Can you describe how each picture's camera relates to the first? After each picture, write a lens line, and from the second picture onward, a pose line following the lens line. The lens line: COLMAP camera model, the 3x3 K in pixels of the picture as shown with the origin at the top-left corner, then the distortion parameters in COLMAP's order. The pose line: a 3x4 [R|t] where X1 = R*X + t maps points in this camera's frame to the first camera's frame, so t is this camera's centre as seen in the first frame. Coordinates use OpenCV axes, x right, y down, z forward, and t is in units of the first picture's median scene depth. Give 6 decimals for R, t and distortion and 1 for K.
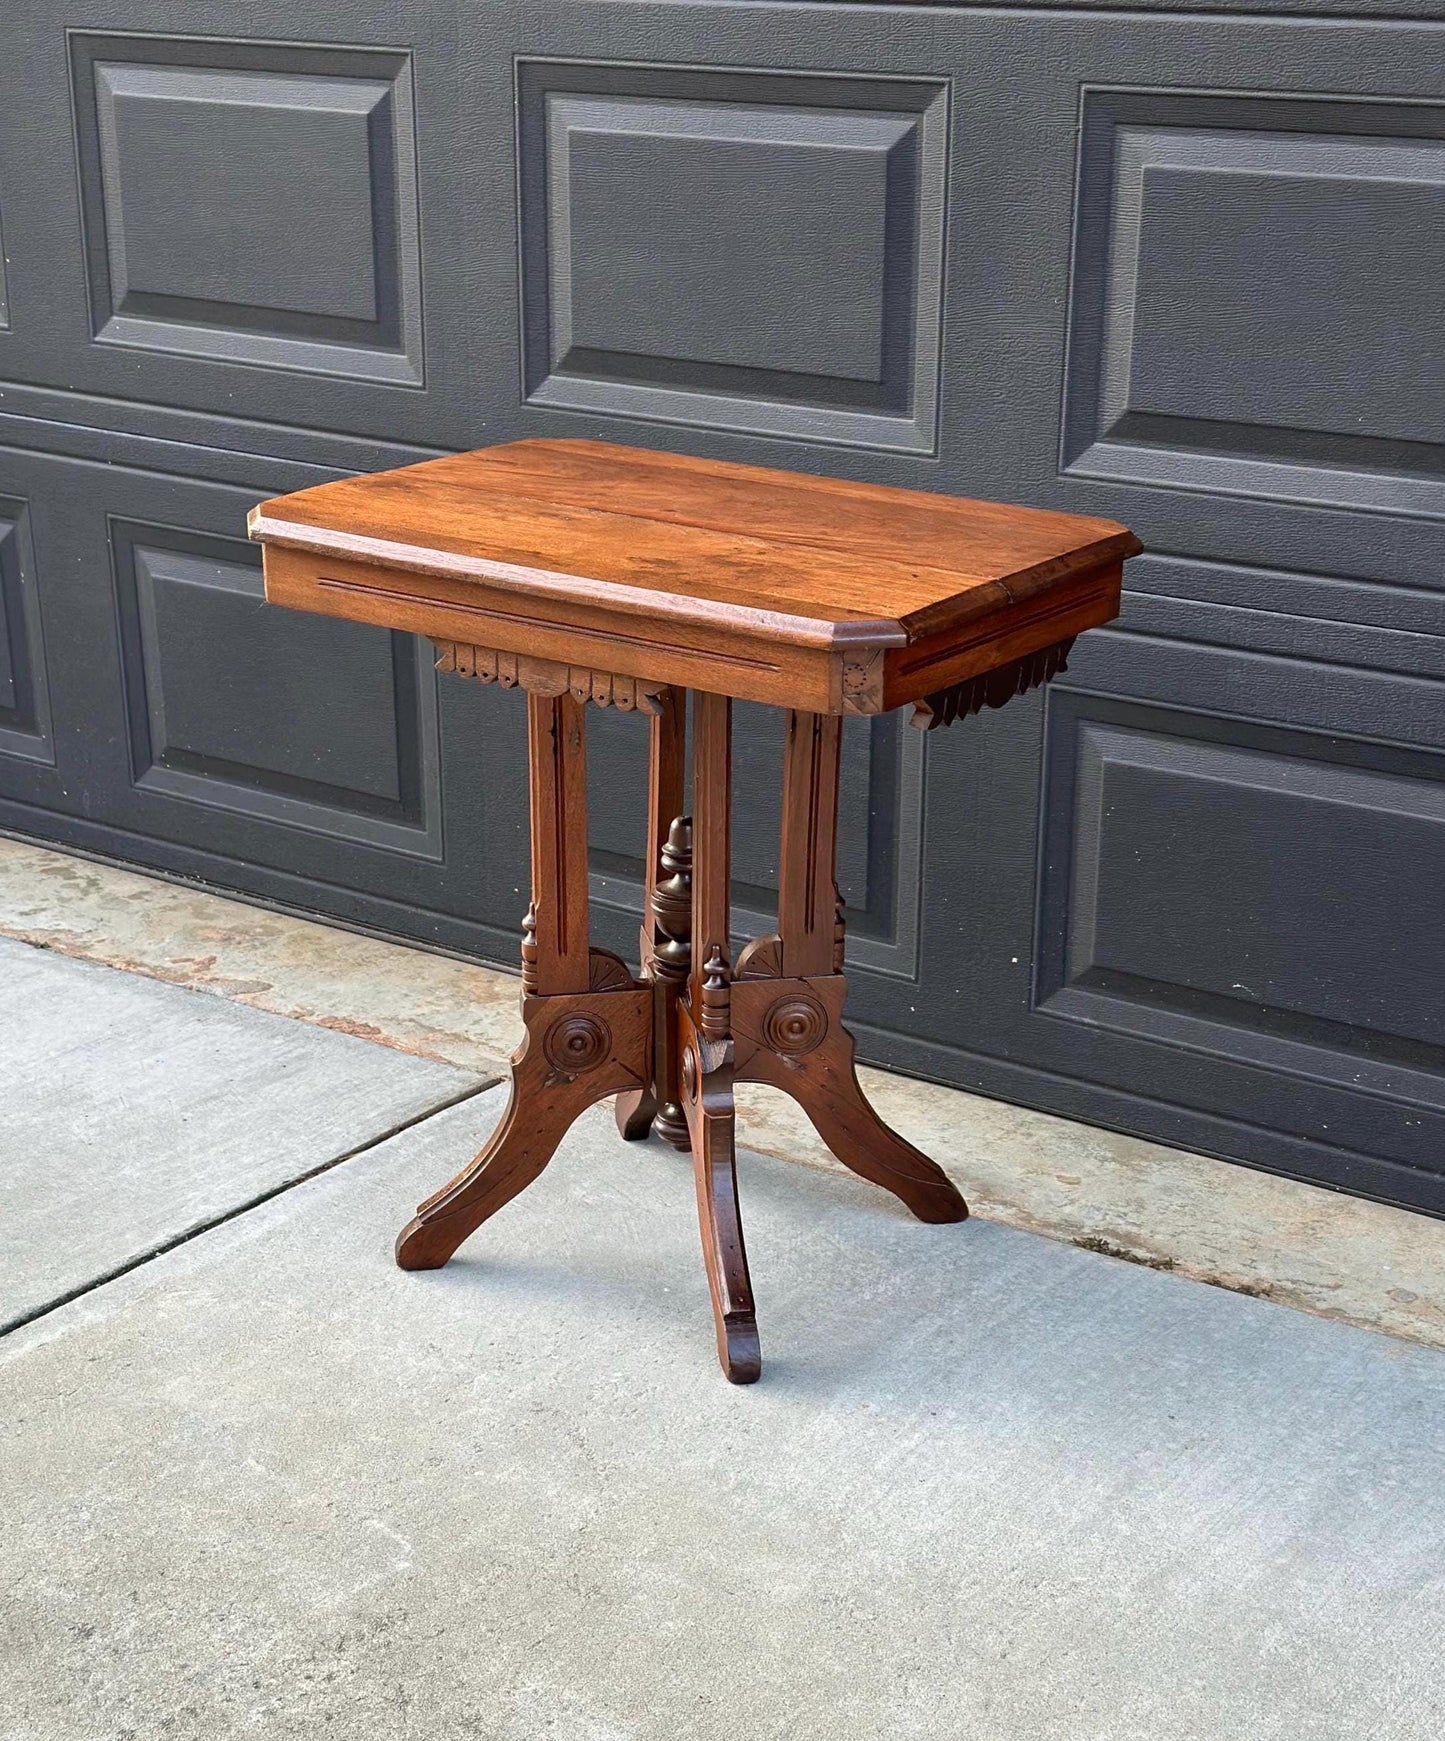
lens RADIAL K [[2879.7, 0, 691.0], [0, 2879.7, 1010.1], [0, 0, 1]] dist [0.139118, 0.000000]
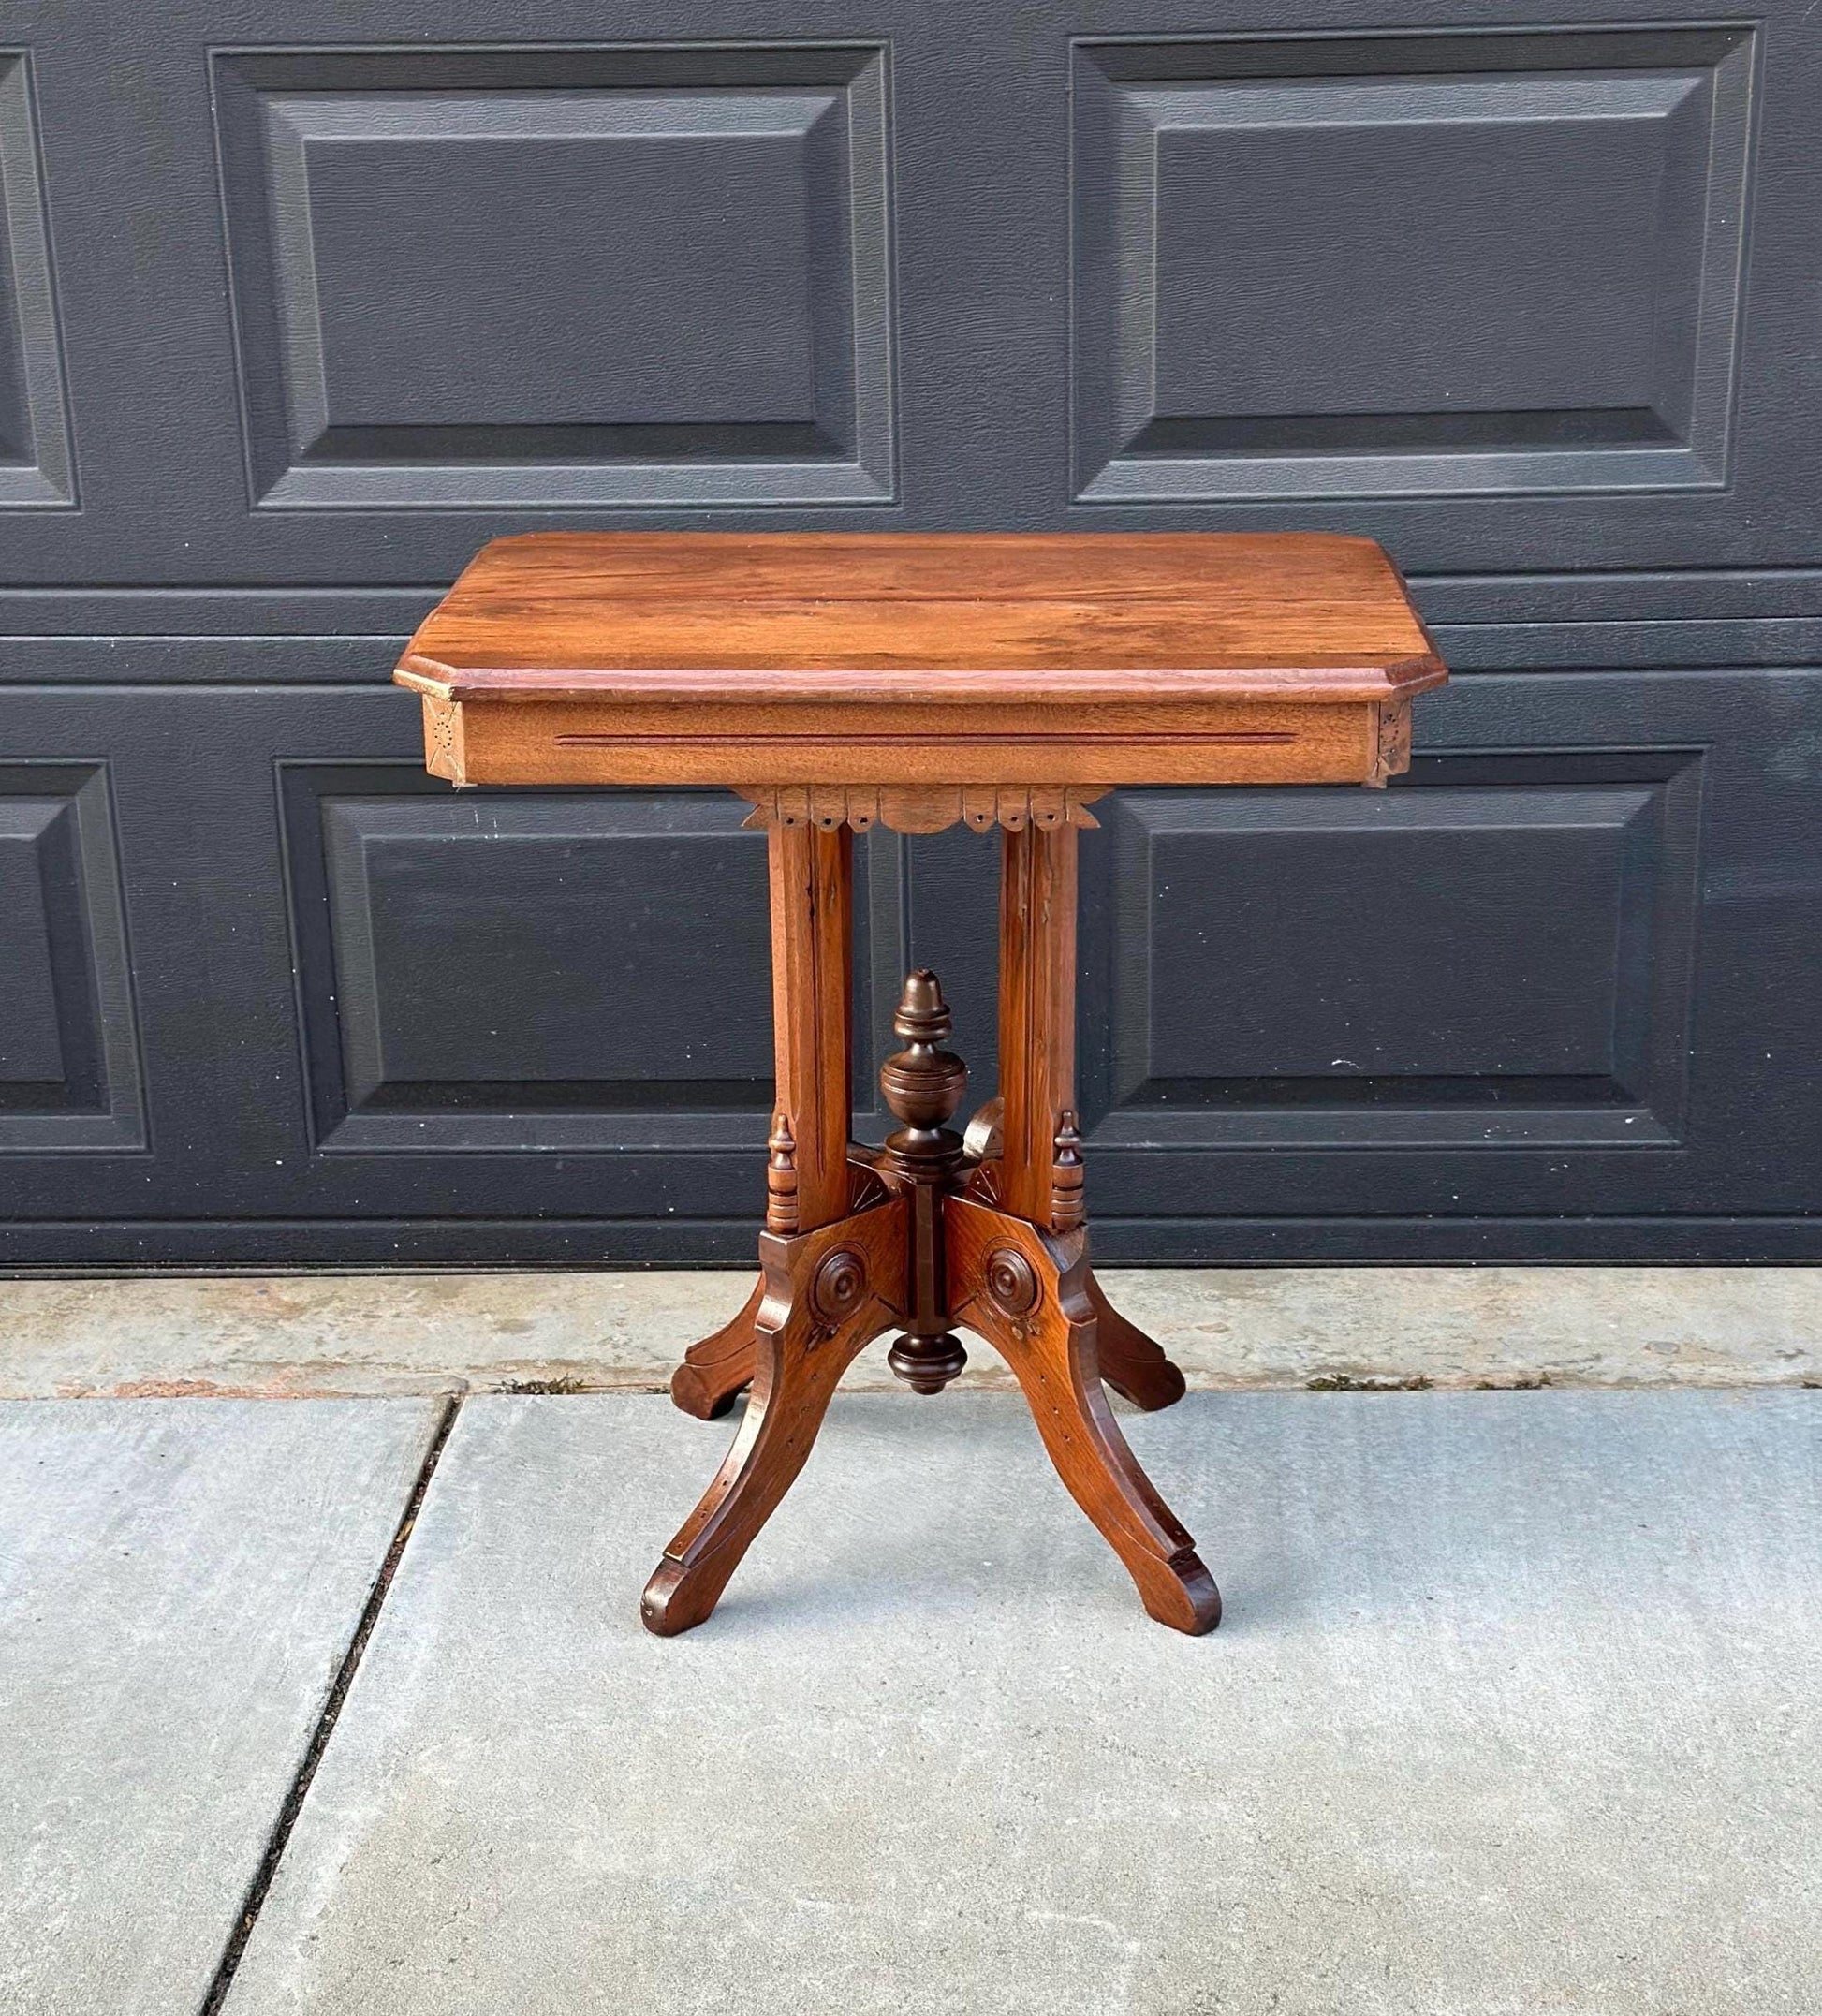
lens RADIAL K [[3577.1, 0, 911.6], [0, 3577.1, 1164.2], [0, 0, 1]] dist [0.141760, 0.000000]
pose [[0.831842, -0.213045, 0.512494, -0.491761], [0.222811, 0.973904, 0.043204, -0.055358], [-0.508325, 0.078250, 0.857603, 0.152670]]
